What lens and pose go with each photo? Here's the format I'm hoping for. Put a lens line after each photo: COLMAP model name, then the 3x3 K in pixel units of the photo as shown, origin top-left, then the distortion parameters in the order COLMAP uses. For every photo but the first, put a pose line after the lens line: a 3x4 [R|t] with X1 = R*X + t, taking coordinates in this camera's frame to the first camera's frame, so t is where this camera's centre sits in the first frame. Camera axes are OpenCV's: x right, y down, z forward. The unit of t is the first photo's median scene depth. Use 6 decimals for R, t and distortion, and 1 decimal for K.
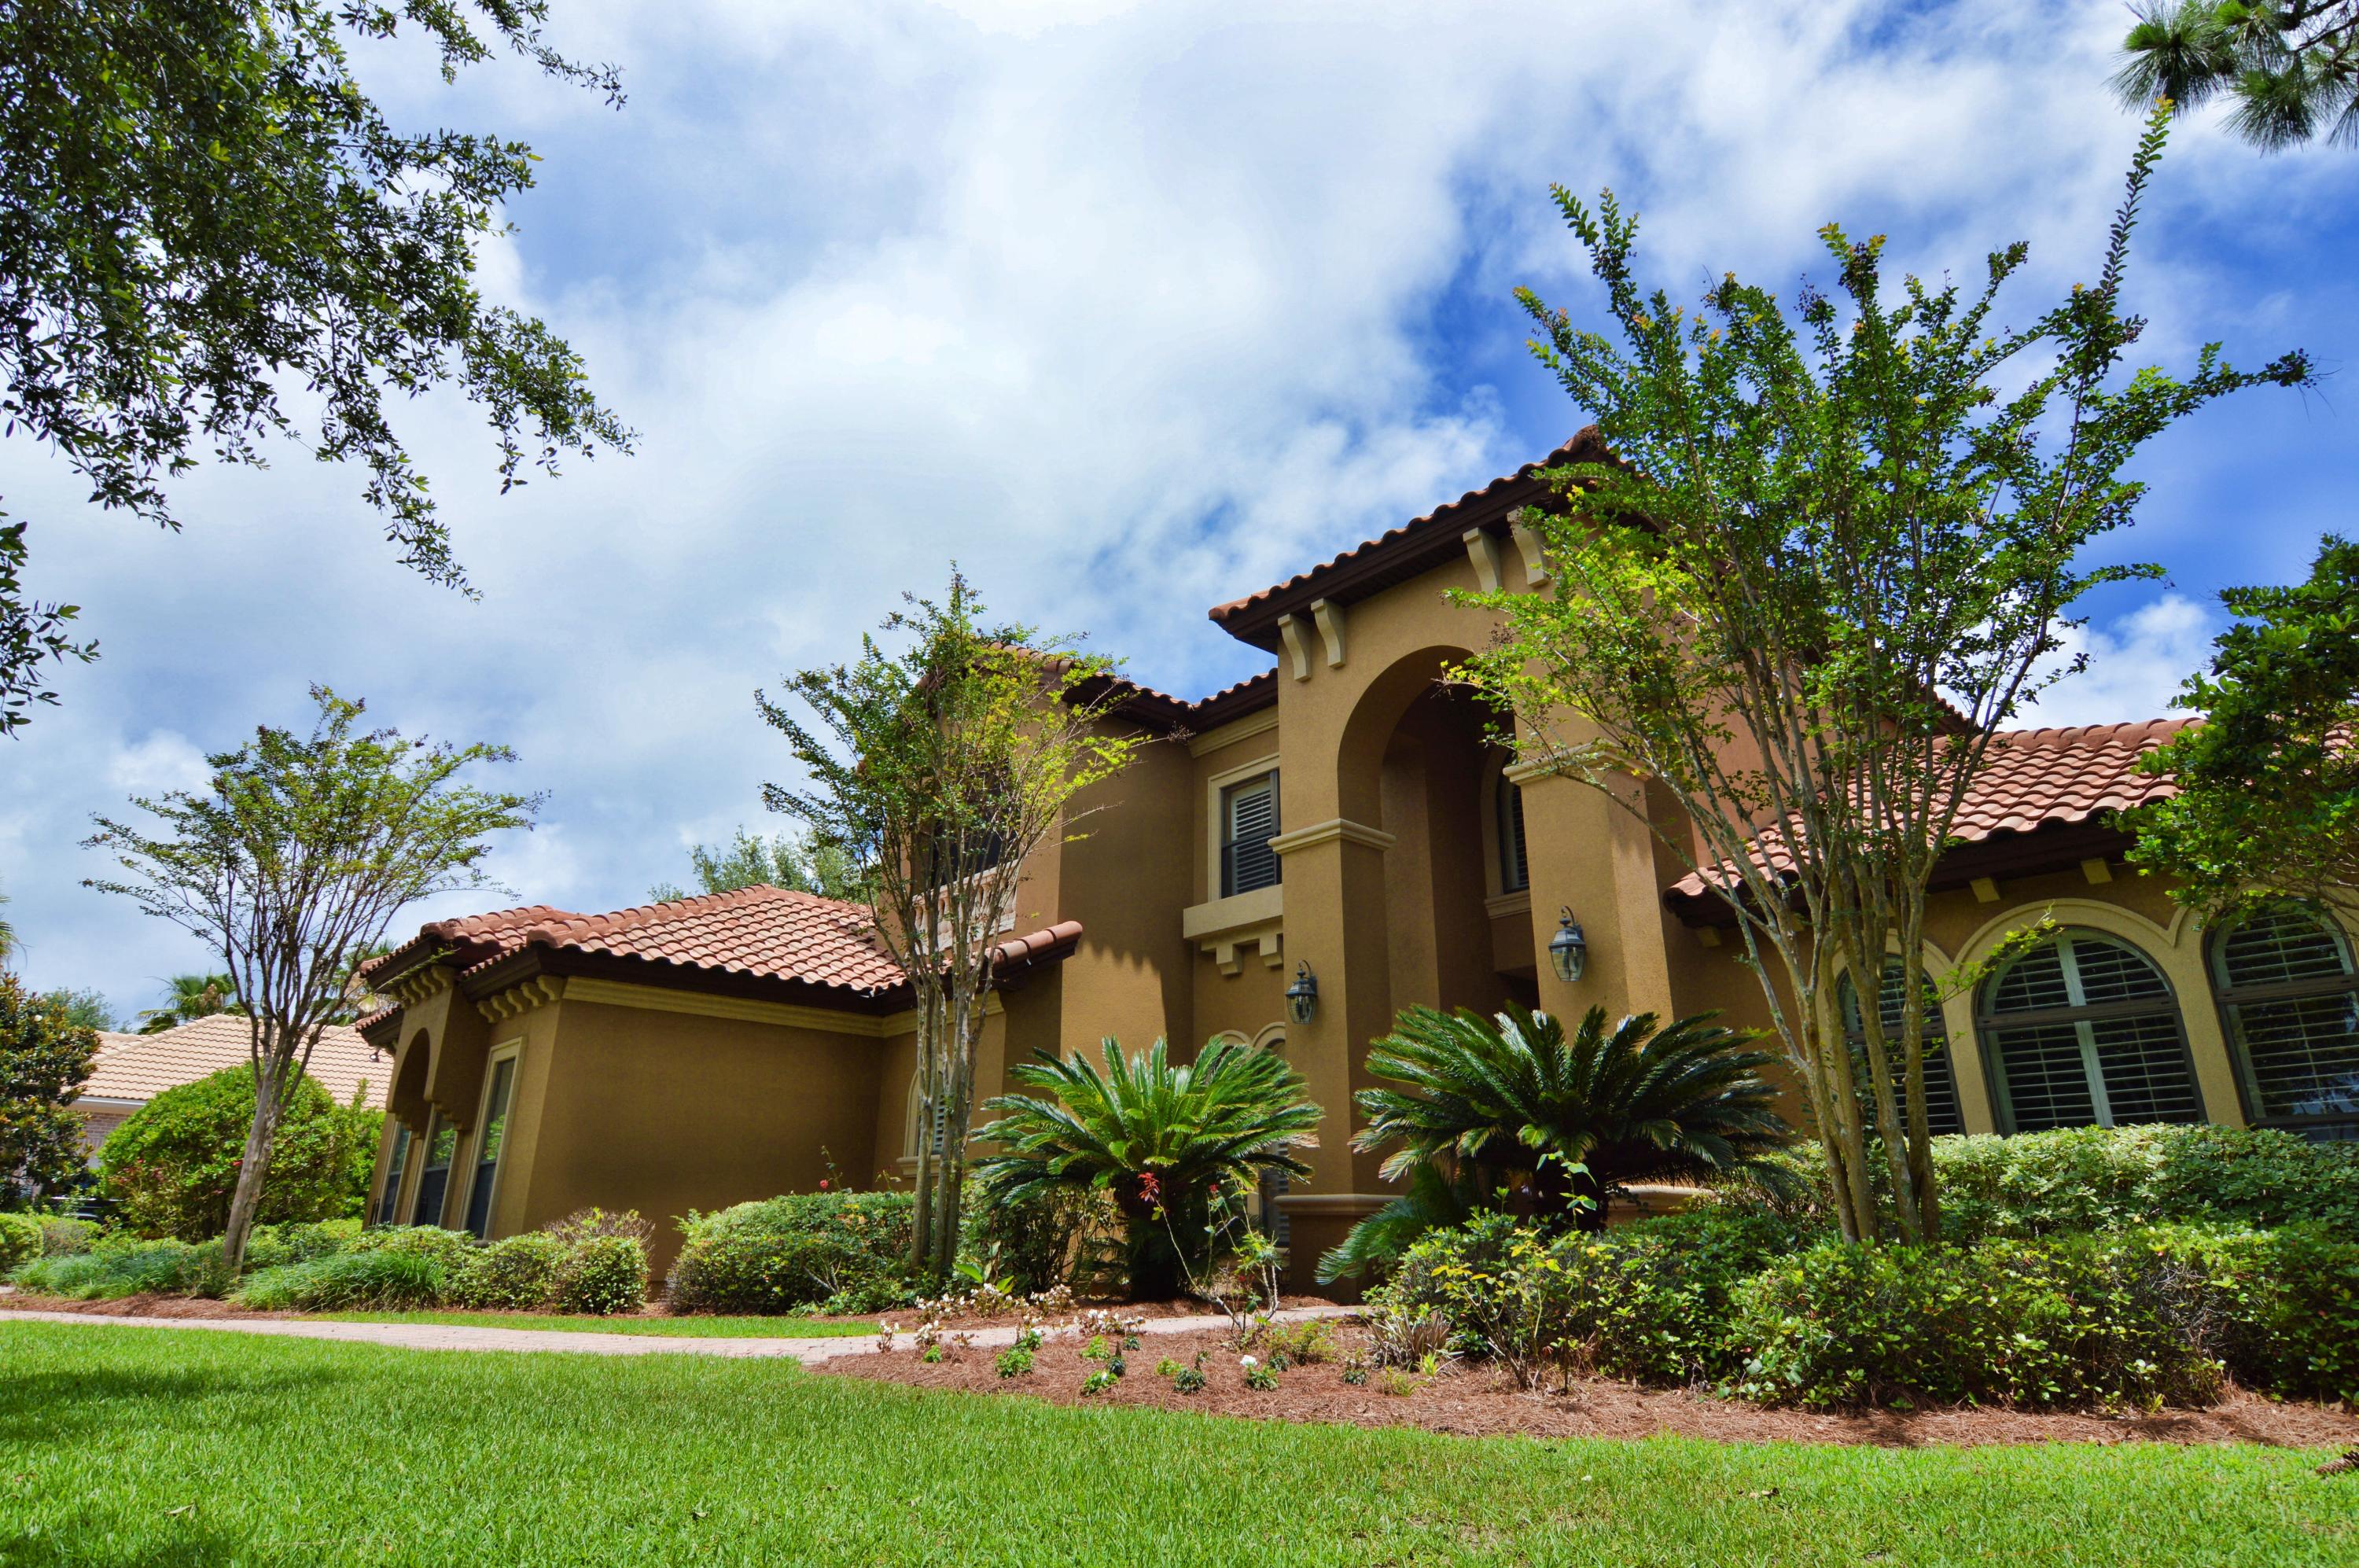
lens RADIAL K [[1266.6, 0, 1173.5], [0, 1266.6, 784.7], [0, 0, 1]] dist [-0.005390, -0.007077]
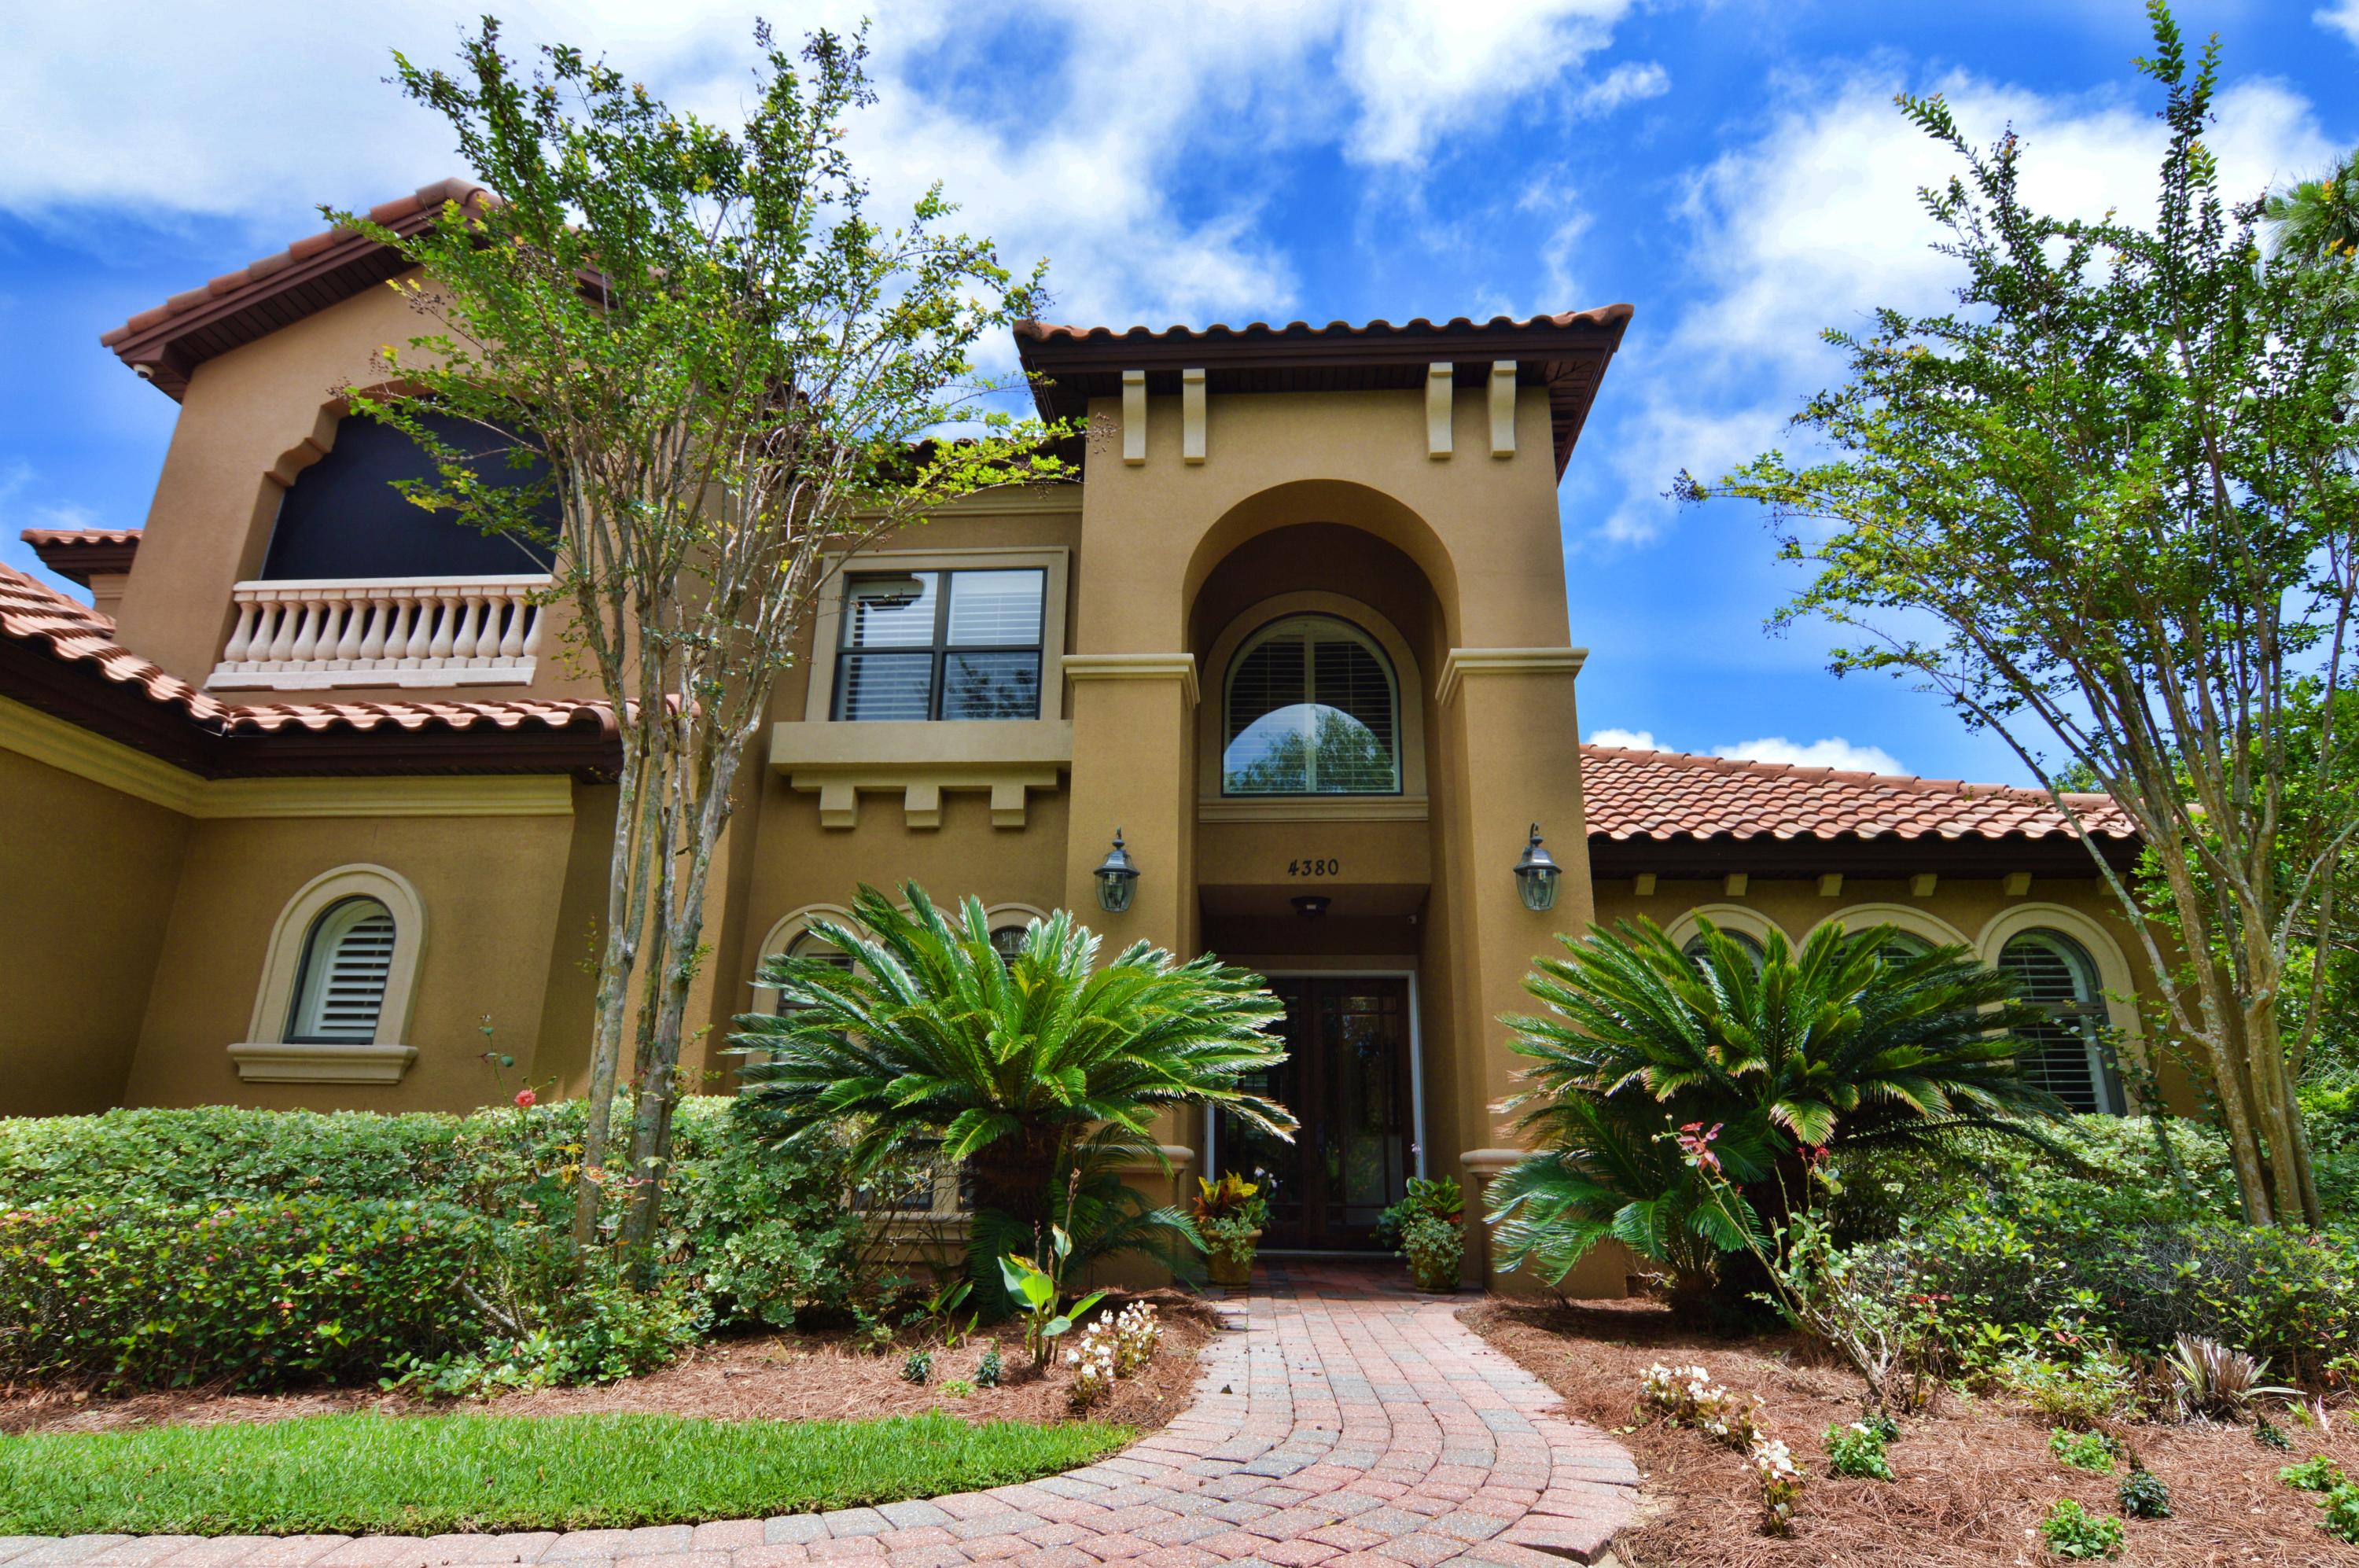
lens RADIAL K [[1266.6, 0, 1181.4], [0, 1266.6, 782.1], [0, 0, 1]] dist [-0.005390, -0.007077]
pose [[0.719639, 0.217903, 0.659271, -0.338272], [-0.242590, 0.968550, -0.055323, 0.137797], [-0.650592, -0.120120, 0.749868, 0.409483]]
